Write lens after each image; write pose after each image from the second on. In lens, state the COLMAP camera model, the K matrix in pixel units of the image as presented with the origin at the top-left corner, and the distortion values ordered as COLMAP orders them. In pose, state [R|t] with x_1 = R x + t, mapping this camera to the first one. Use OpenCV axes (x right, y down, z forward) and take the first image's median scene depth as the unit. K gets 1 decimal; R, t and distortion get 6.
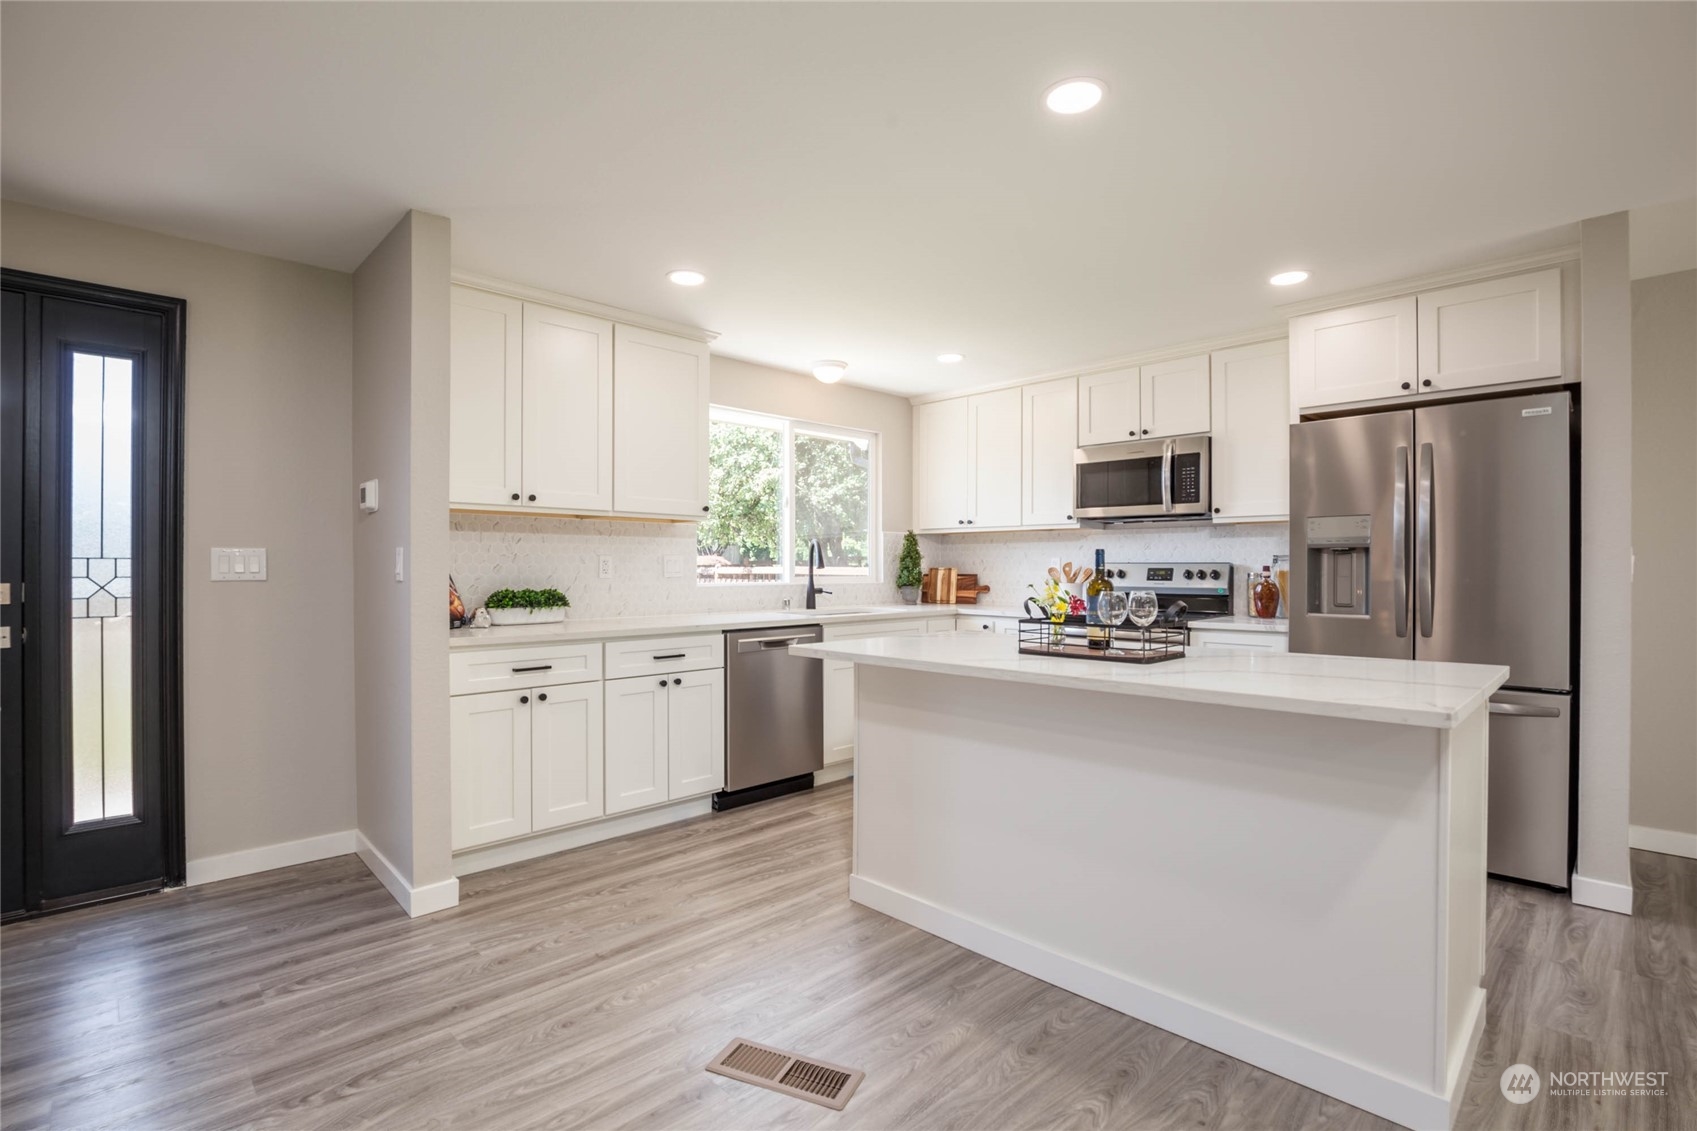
lens RADIAL K [[786.3, 0, 846.2], [0, 786.3, 568.9], [0, 0, 1]] dist [-0.046095, 0.014729]
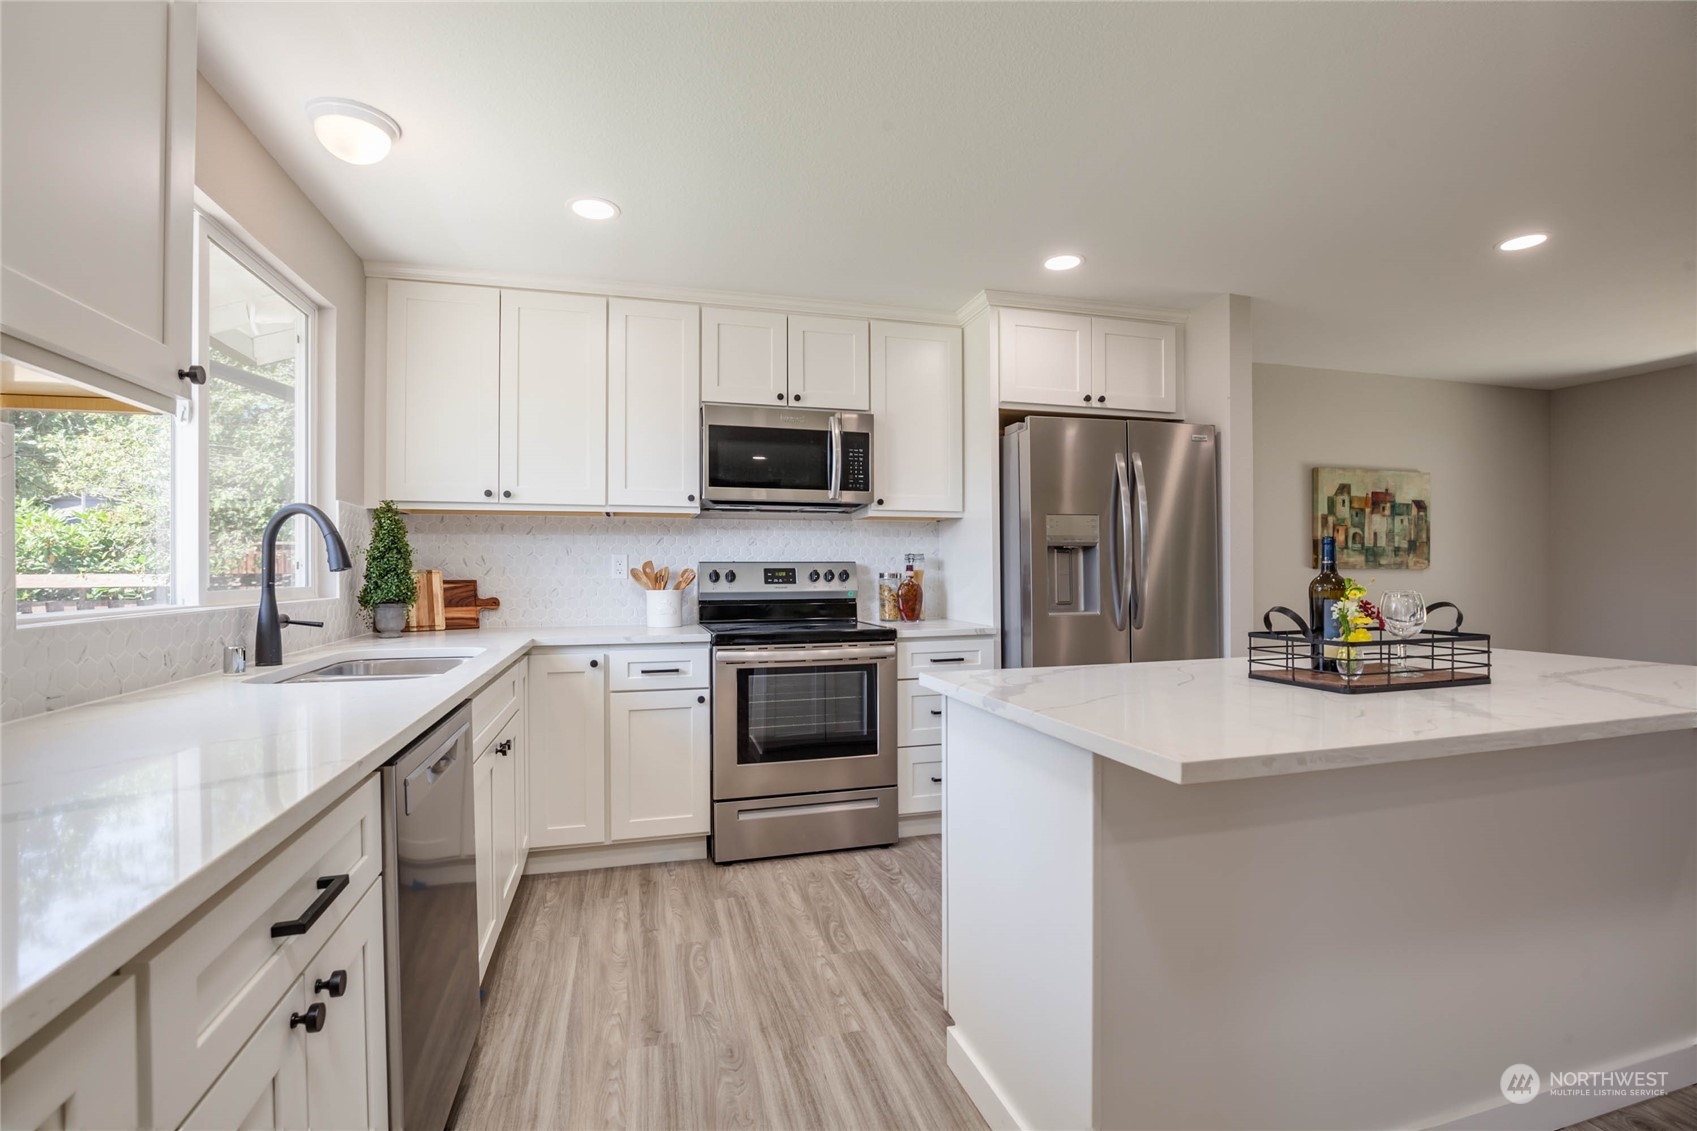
lens RADIAL K [[762.5, 0, 849.6], [0, 762.5, 570.4], [0, 0, 1]] dist [-0.040948, 0.000047]
pose [[0.470846, -0.004570, 0.882204, -0.301912], [0.006650, 0.999977, 0.001630, 0.000353], [-0.882190, 0.005099, 0.470865, 0.635426]]
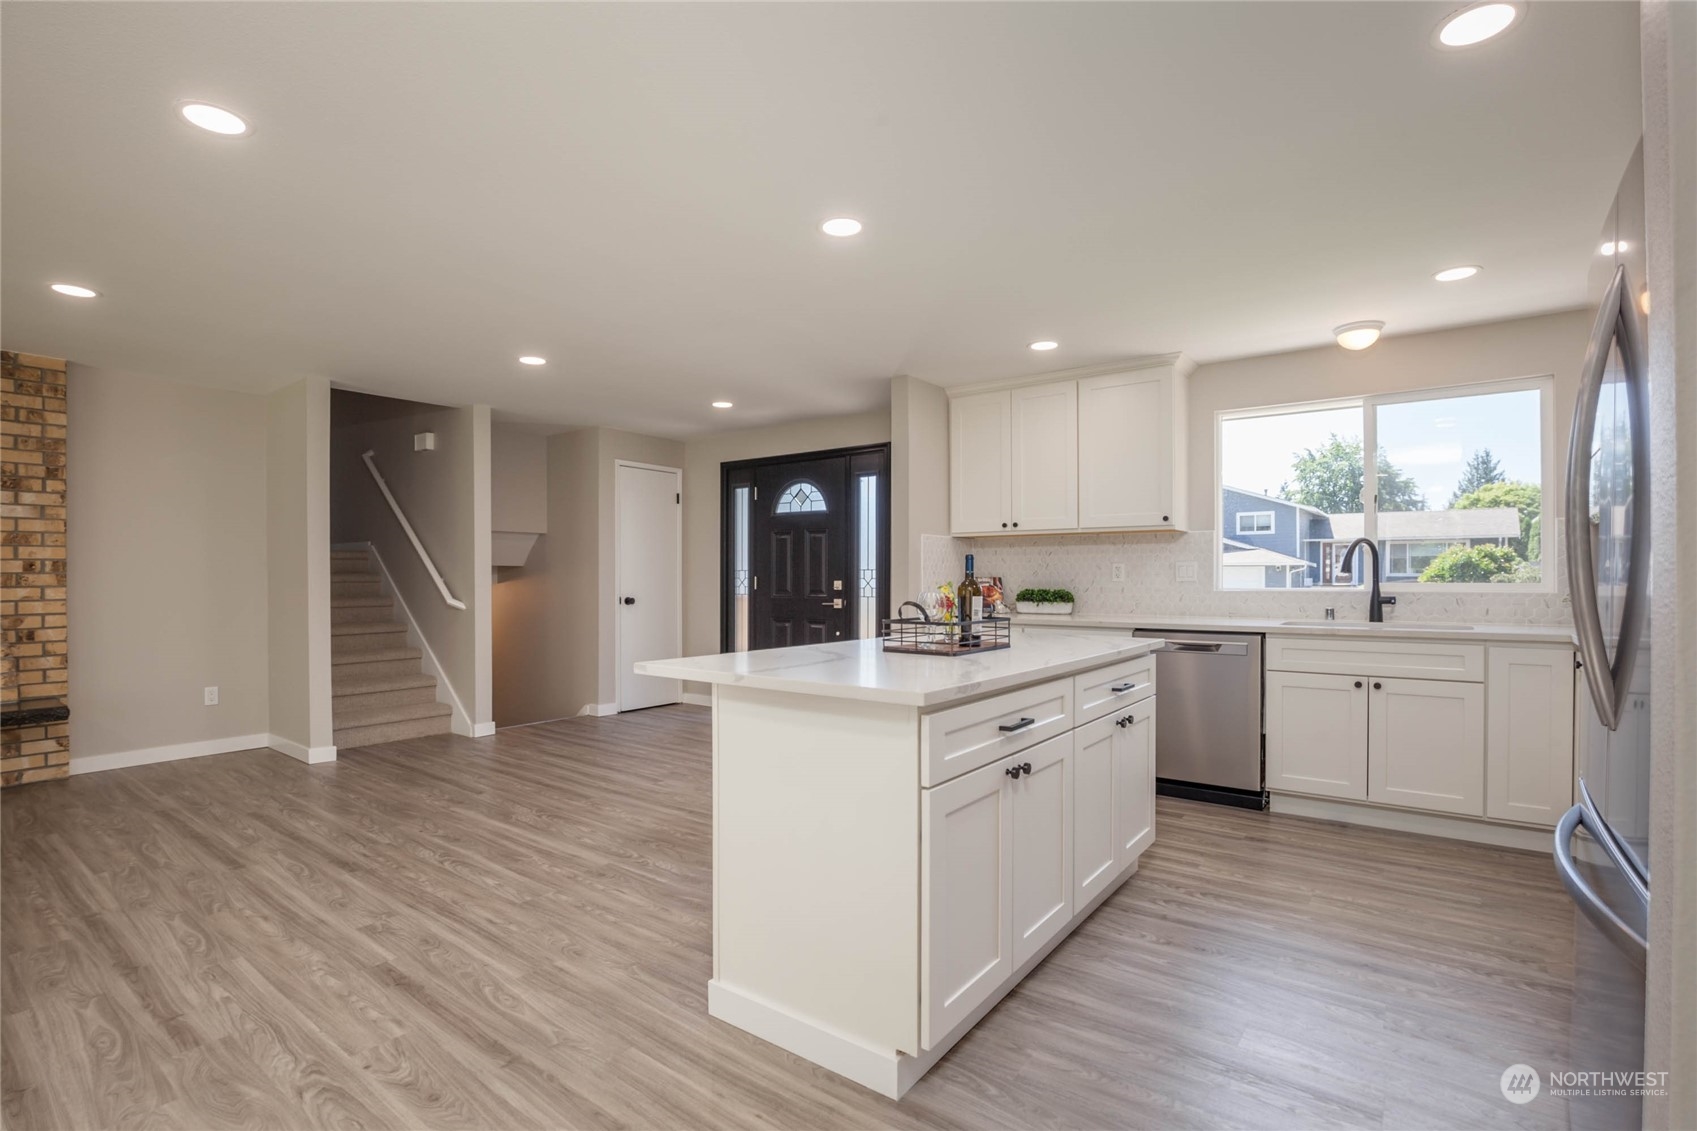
lens RADIAL K [[756.4, 0, 825.3], [0, 756.4, 568.5], [0, 0, 1]] dist [-0.001052, -0.000512]
pose [[0.141021, -0.010057, -0.989955, 0.789929], [0.003028, 0.999948, -0.009727, 0.001637], [0.990002, -0.001626, 0.141045, 0.387149]]
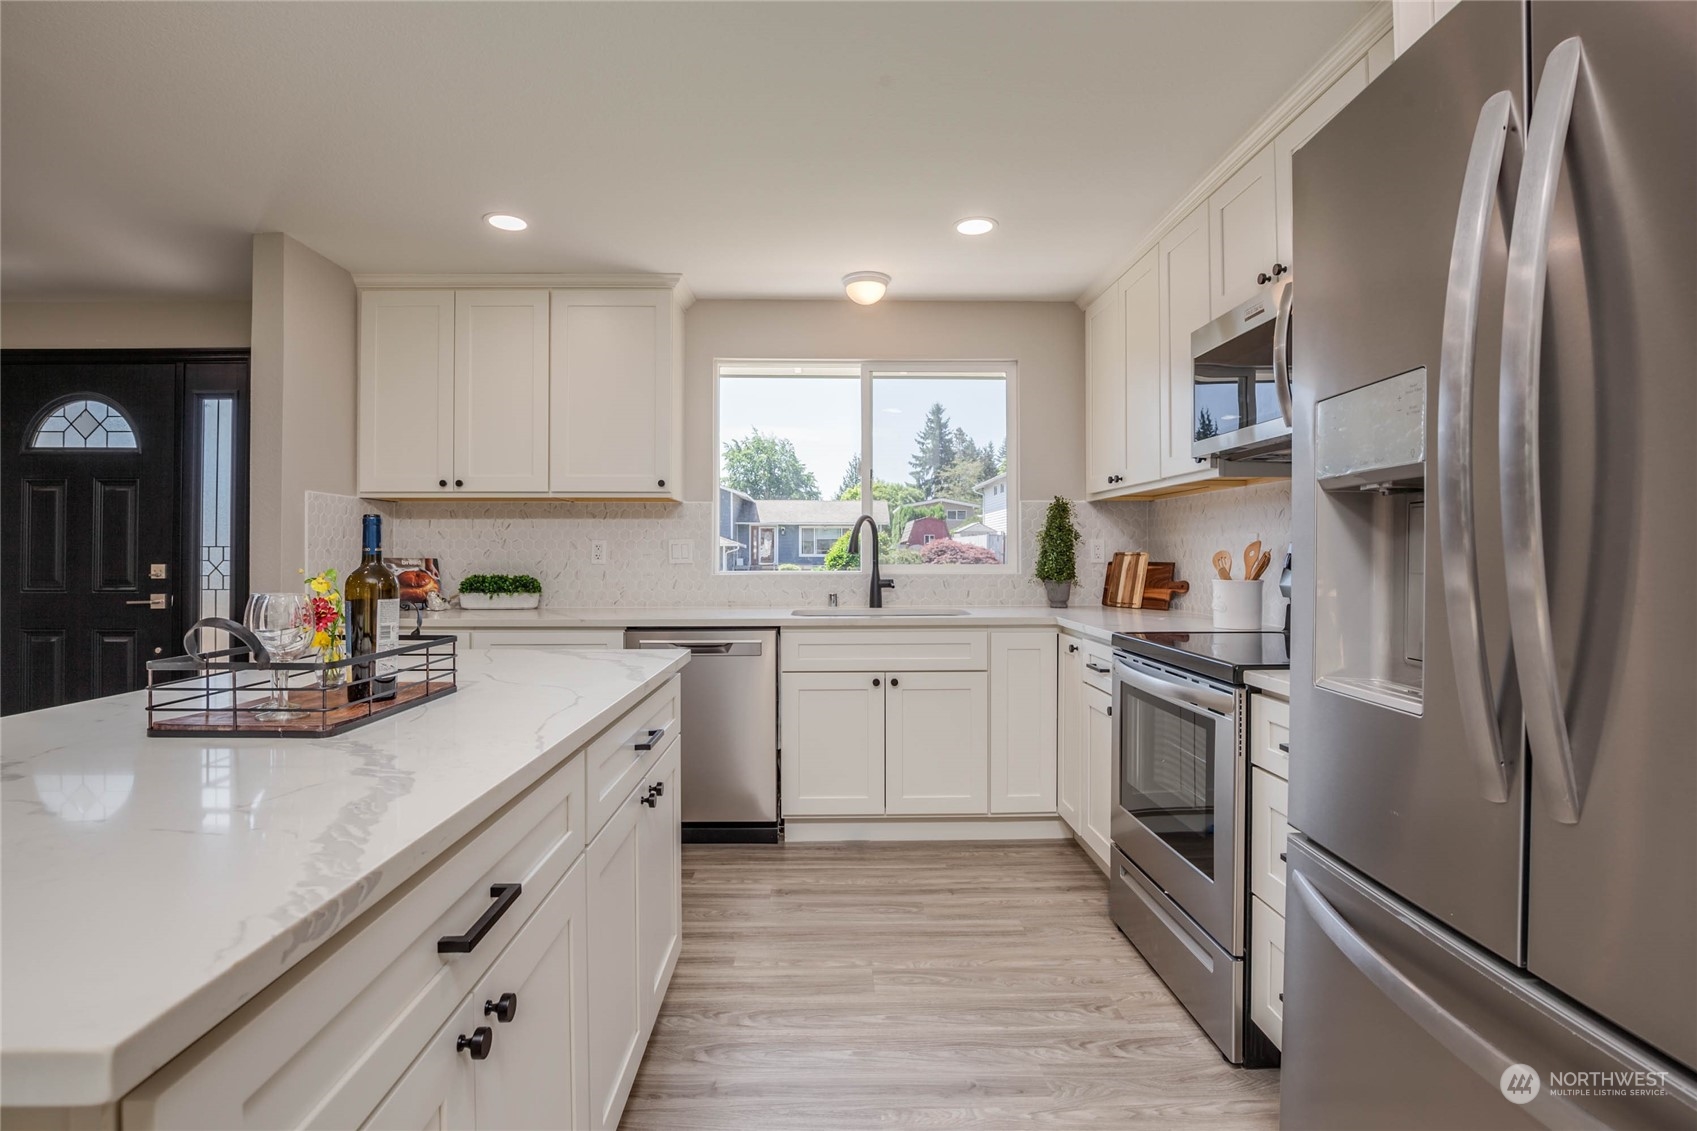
lens RADIAL K [[769.6, 0, 794.5], [0, 769.6, 555.9], [0, 0, 1]] dist [-0.039888, 0.000207]
pose [[0.723605, 0.000441, -0.690214, 0.496775], [0.001021, 0.999998, 0.001710, 0.000784], [0.690213, -0.001942, 0.723604, 0.499677]]
